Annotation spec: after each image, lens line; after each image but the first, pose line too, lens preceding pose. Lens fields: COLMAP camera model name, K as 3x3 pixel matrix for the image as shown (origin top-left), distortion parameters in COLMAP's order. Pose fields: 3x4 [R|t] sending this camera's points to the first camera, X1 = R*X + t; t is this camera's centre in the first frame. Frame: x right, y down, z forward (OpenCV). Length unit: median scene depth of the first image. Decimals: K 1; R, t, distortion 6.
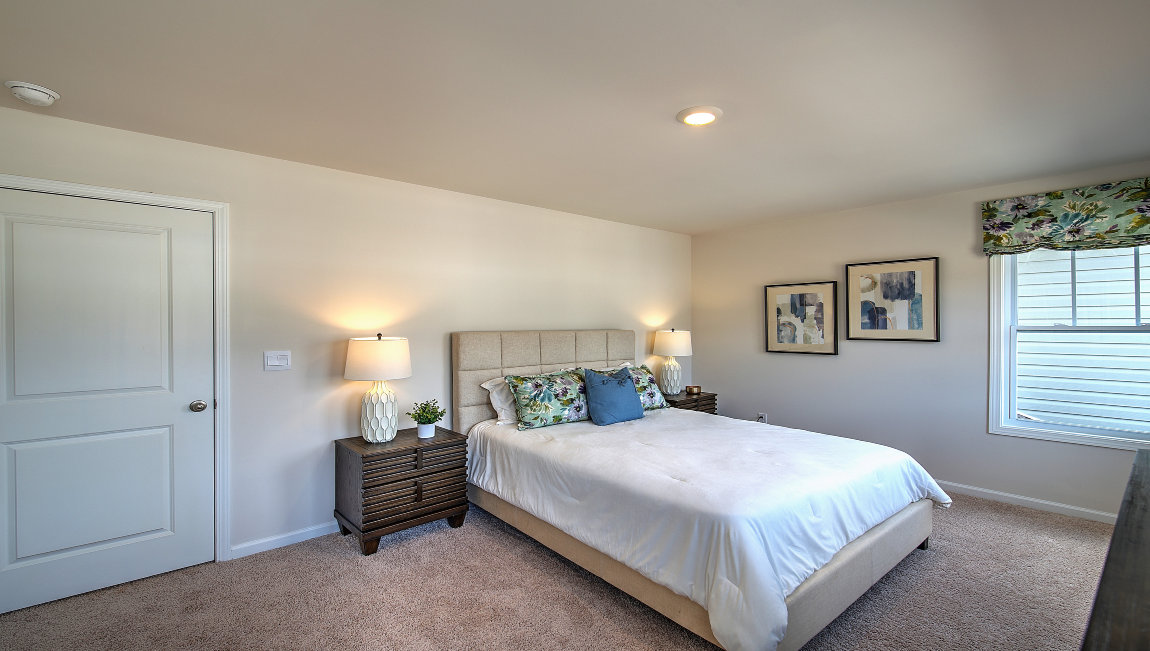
lens RADIAL K [[503.4, 0, 578.1], [0, 503.4, 323.4], [0, 0, 1]] dist [0.002594, -0.000248]
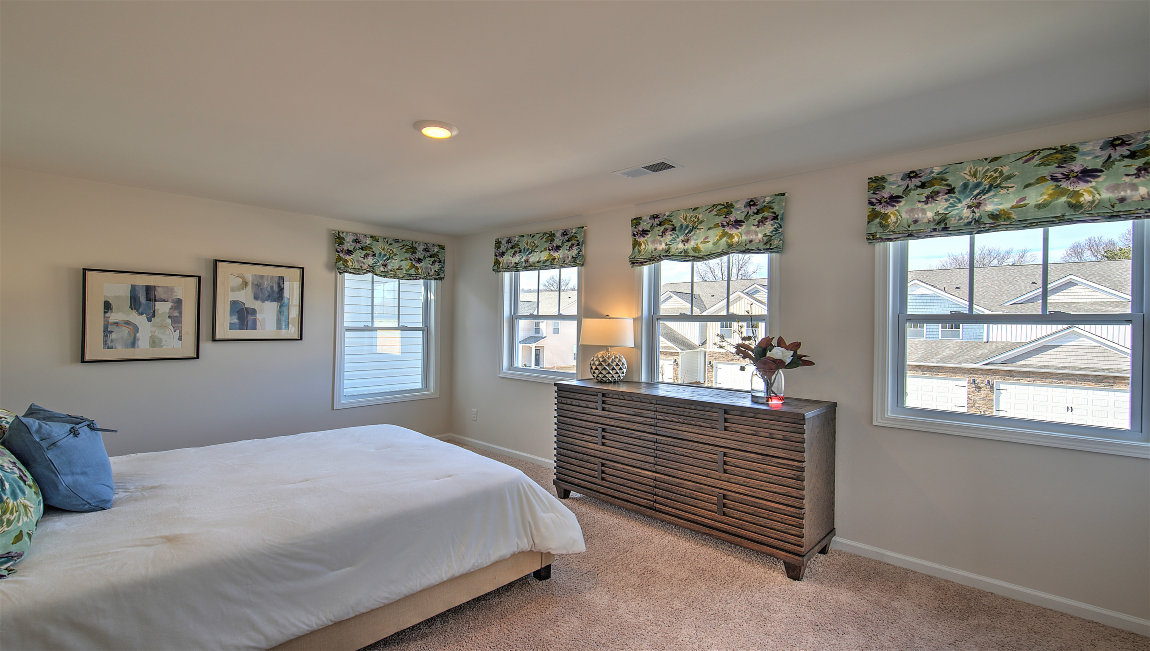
lens RADIAL K [[503.4, 0, 578.1], [0, 503.4, 323.4], [0, 0, 1]] dist [0.002594, -0.000248]
pose [[-0.106849, 0.005329, 0.994261, -0.465285], [-0.013865, 0.999880, -0.006849, -0.003136], [-0.994179, -0.014517, -0.106762, 0.451723]]
